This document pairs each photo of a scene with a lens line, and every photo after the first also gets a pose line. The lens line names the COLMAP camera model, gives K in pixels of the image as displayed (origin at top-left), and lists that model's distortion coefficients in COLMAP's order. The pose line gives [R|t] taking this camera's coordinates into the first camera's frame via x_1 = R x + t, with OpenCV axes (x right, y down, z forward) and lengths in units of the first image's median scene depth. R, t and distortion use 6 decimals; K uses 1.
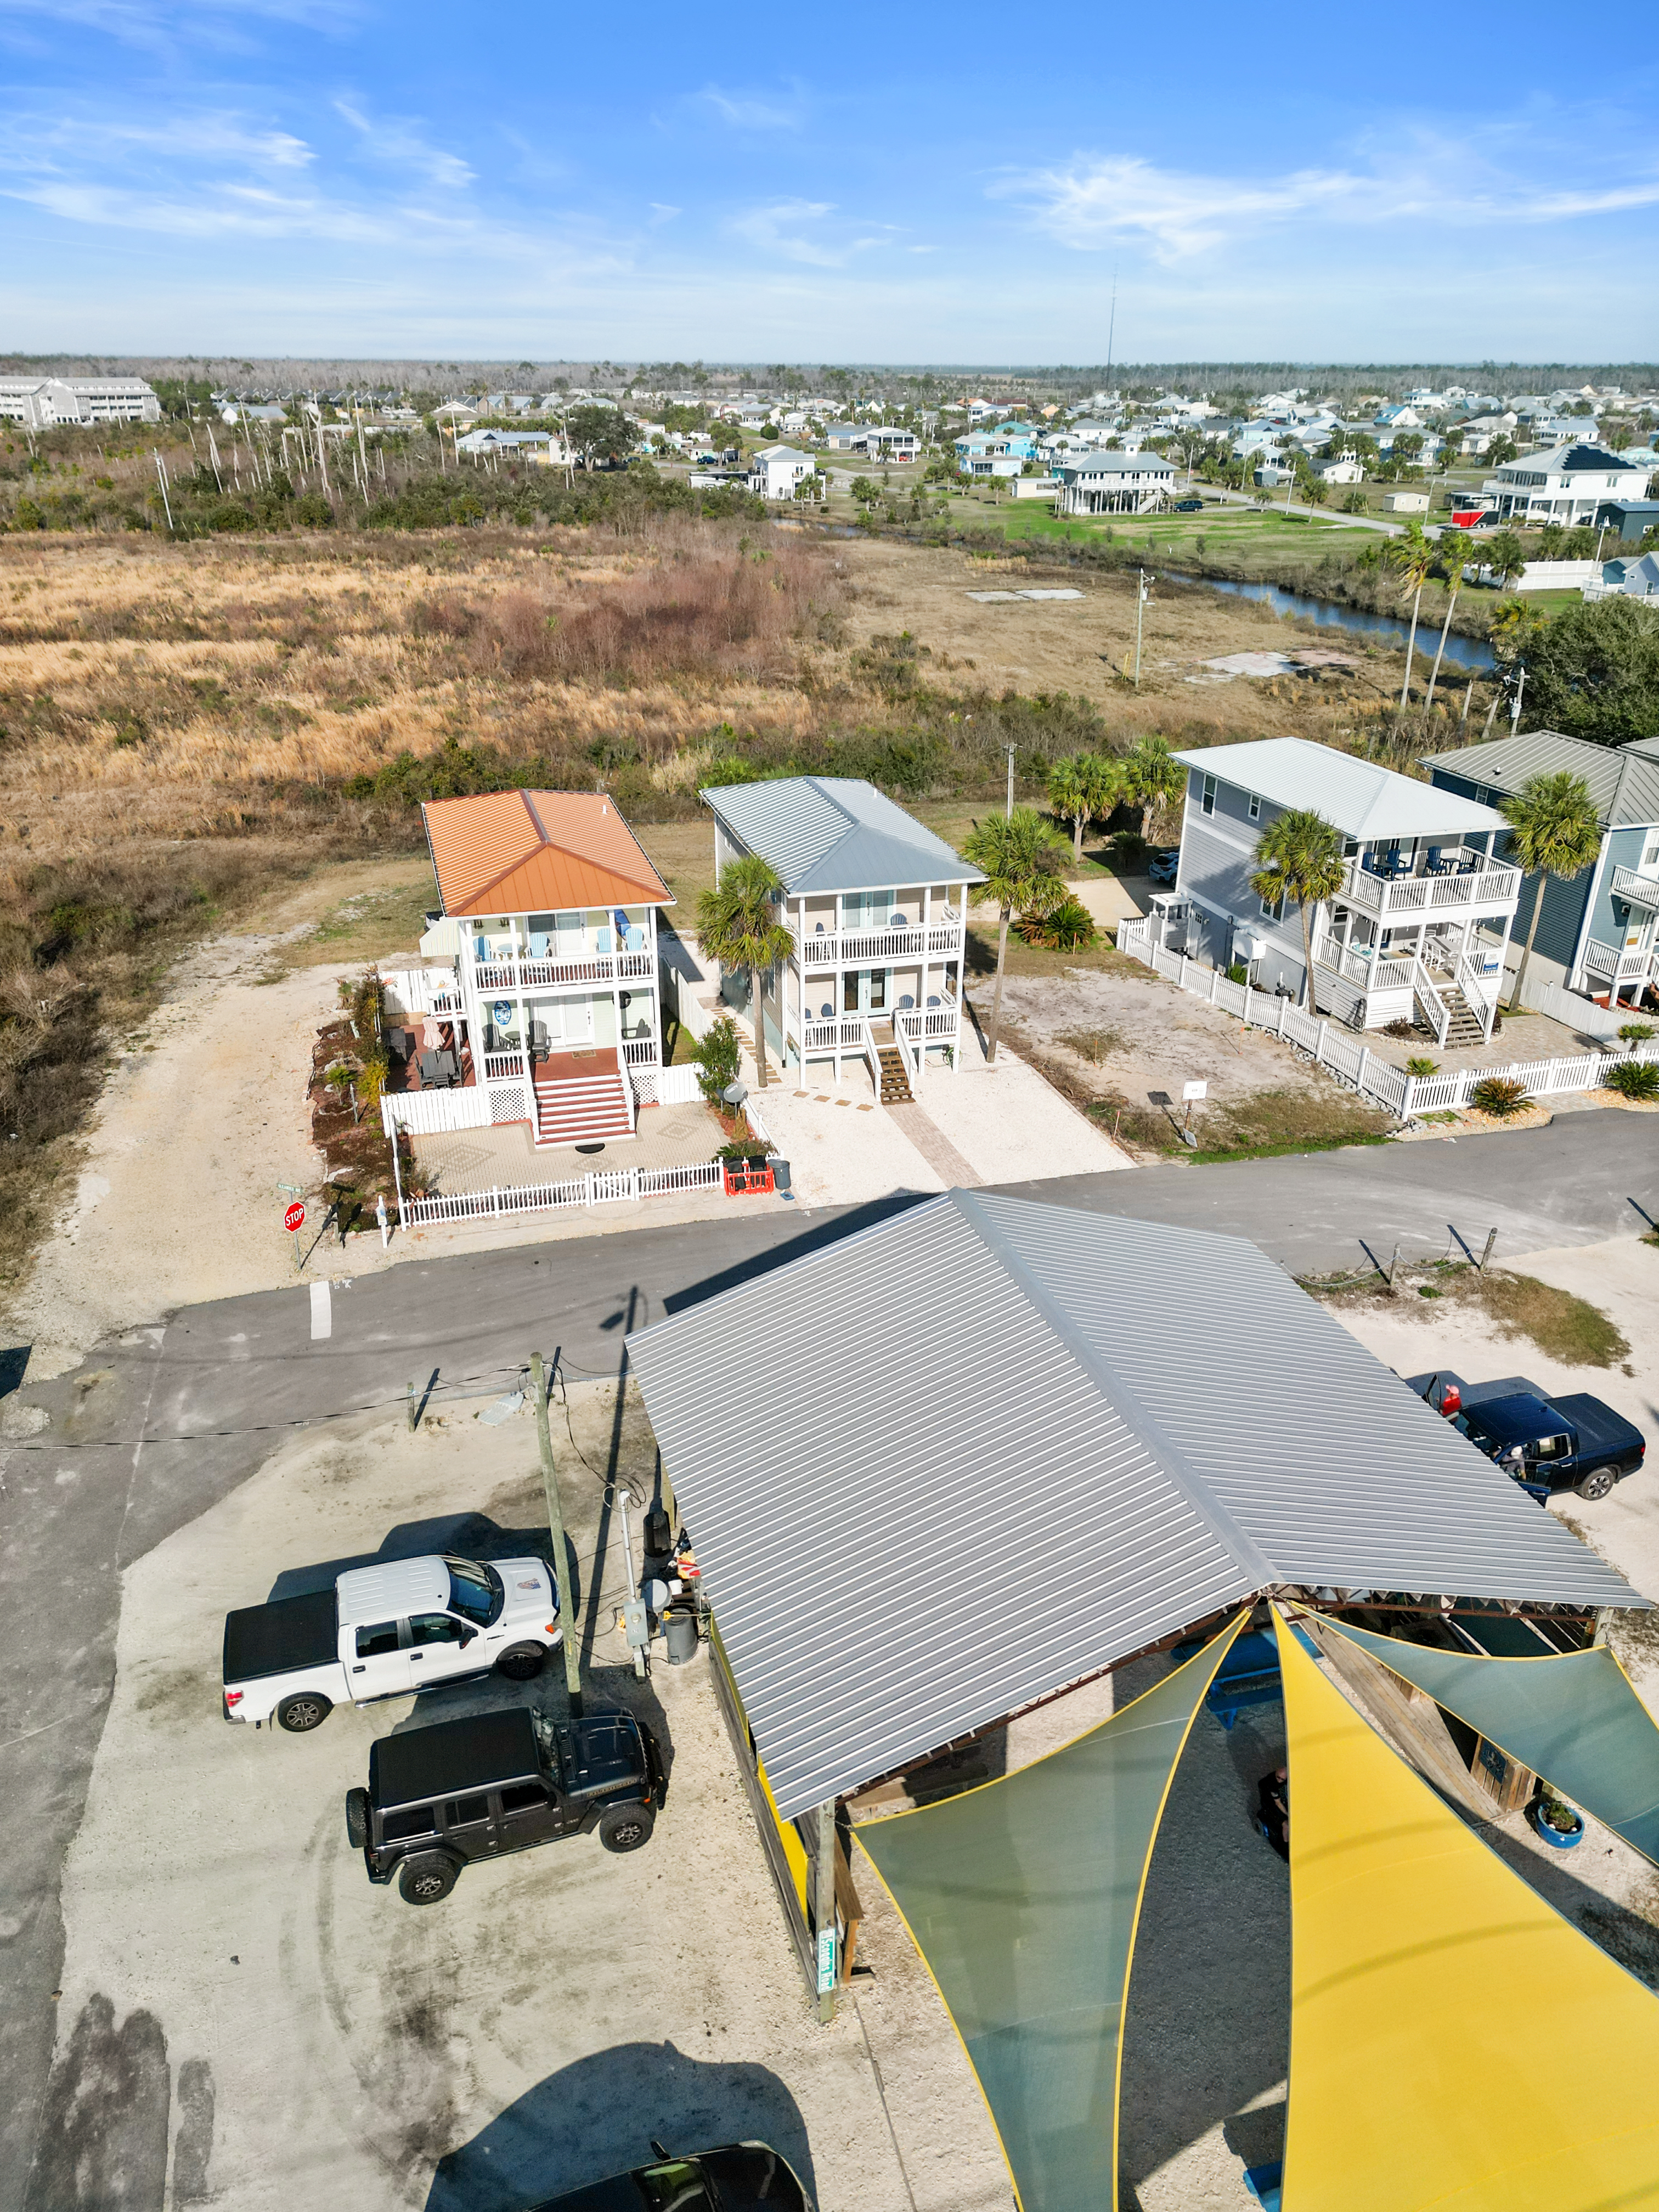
lens RADIAL K [[1562.0, 0, 829.5], [0, 1562.0, 1106.0], [0, 0, 1]] dist [0.067541, -0.063403]
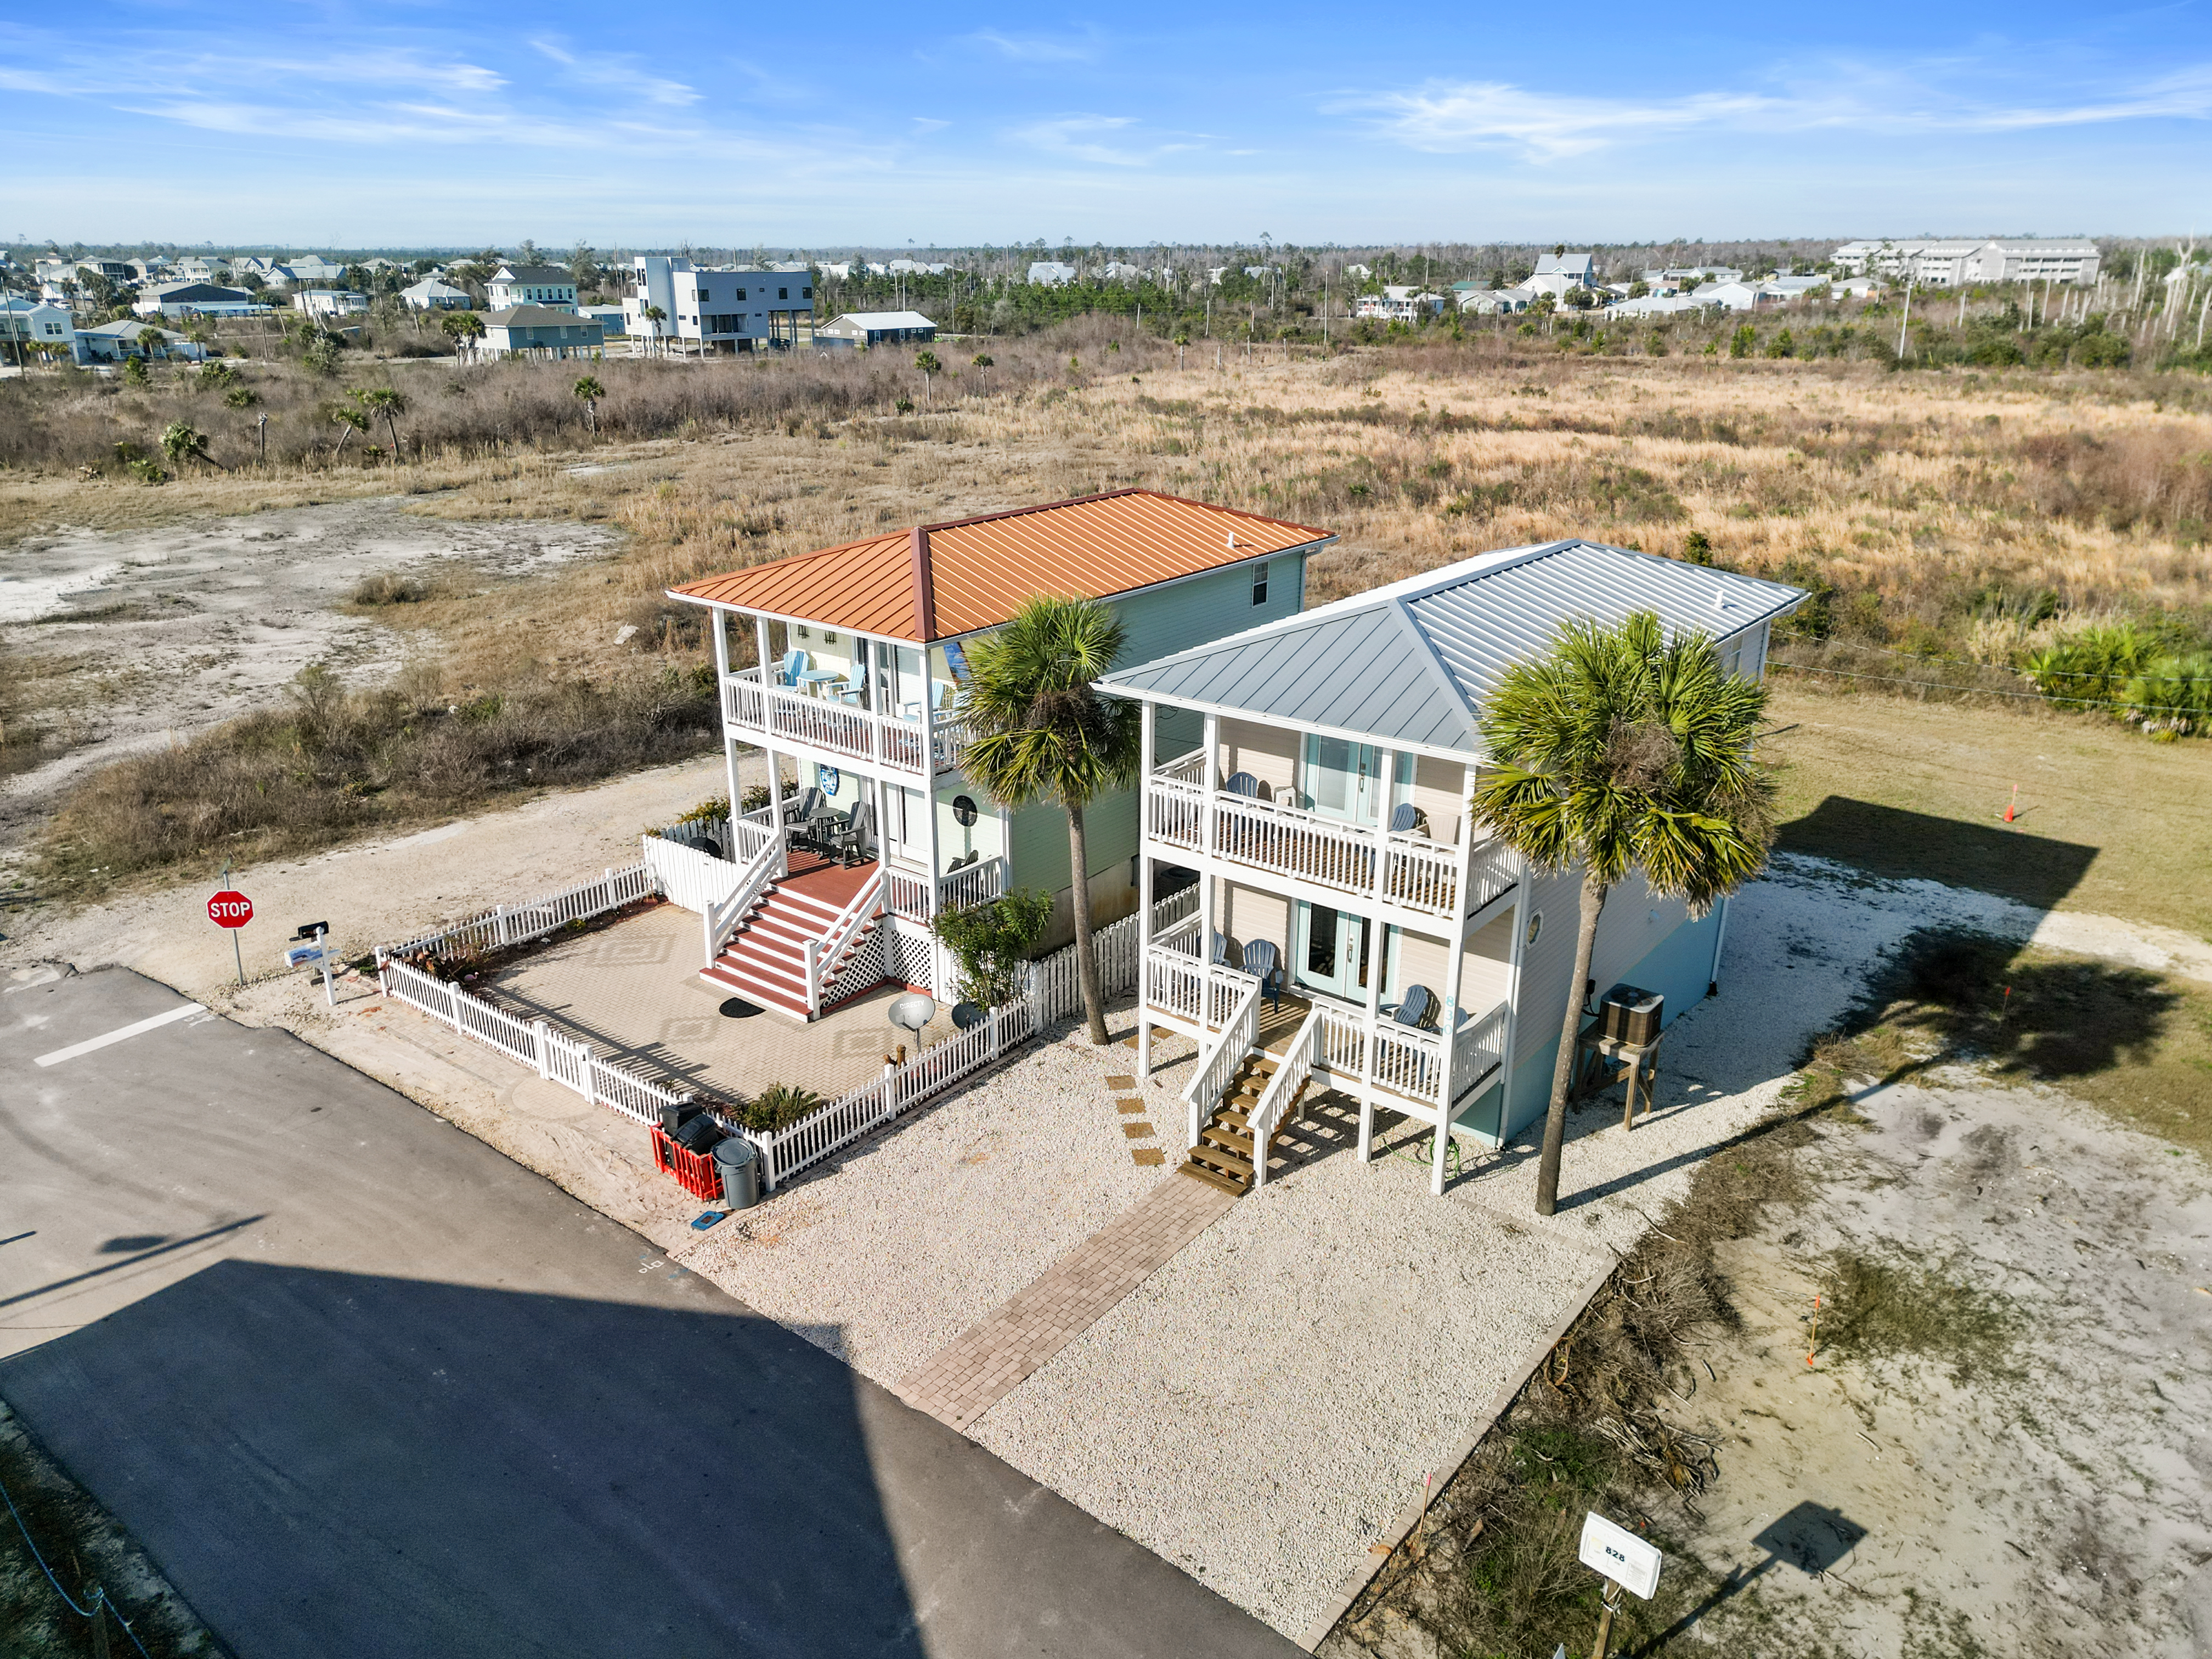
lens RADIAL K [[1562.0, 0, 1106.0], [0, 1562.0, 829.5], [0, 0, 1]] dist [0.067541, -0.063403]
pose [[0.588263, 0.275057, -0.760455, 0.265145], [-0.340677, 0.937150, 0.075431, -0.094156], [0.733407, 0.214696, 0.644995, 0.501787]]
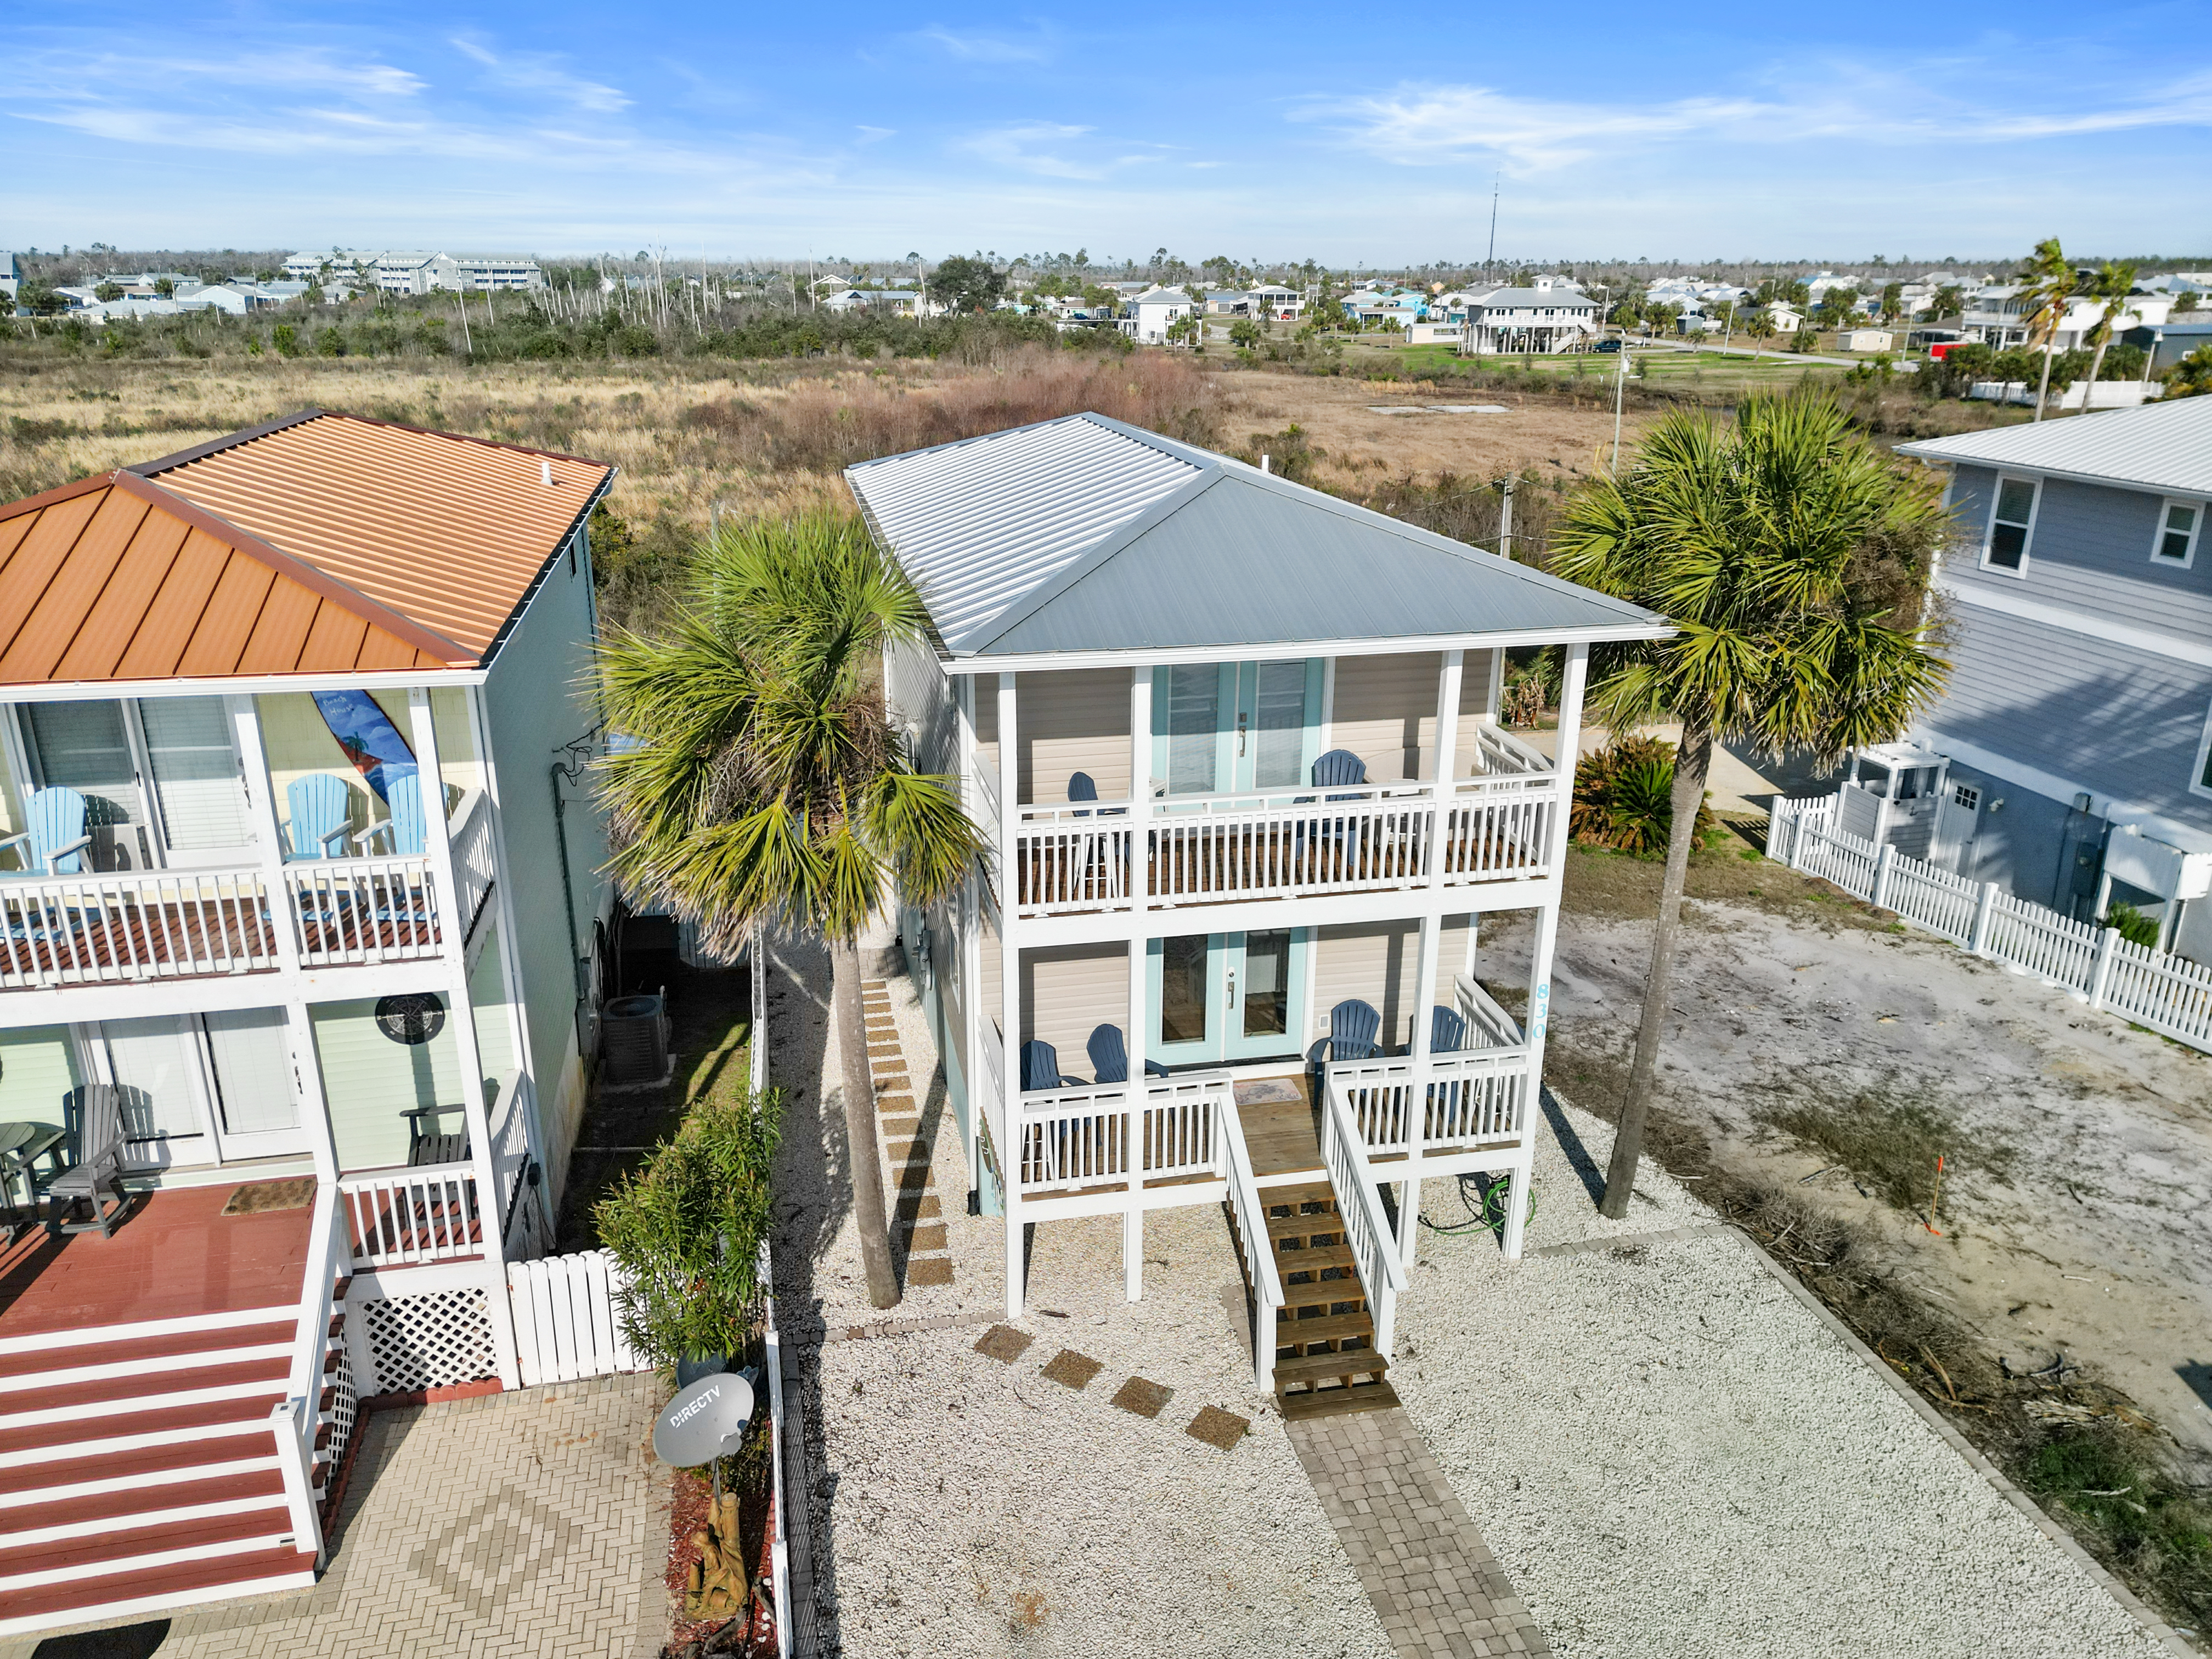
lens RADIAL K [[1562.0, 0, 1106.0], [0, 1562.0, 829.5], [0, 0, 1]] dist [0.067541, -0.063403]
pose [[0.997990, 0.022670, -0.059181, 0.012860], [-0.028389, 0.994815, -0.097654, -0.058965], [0.056660, 0.099138, 0.993459, 0.536794]]
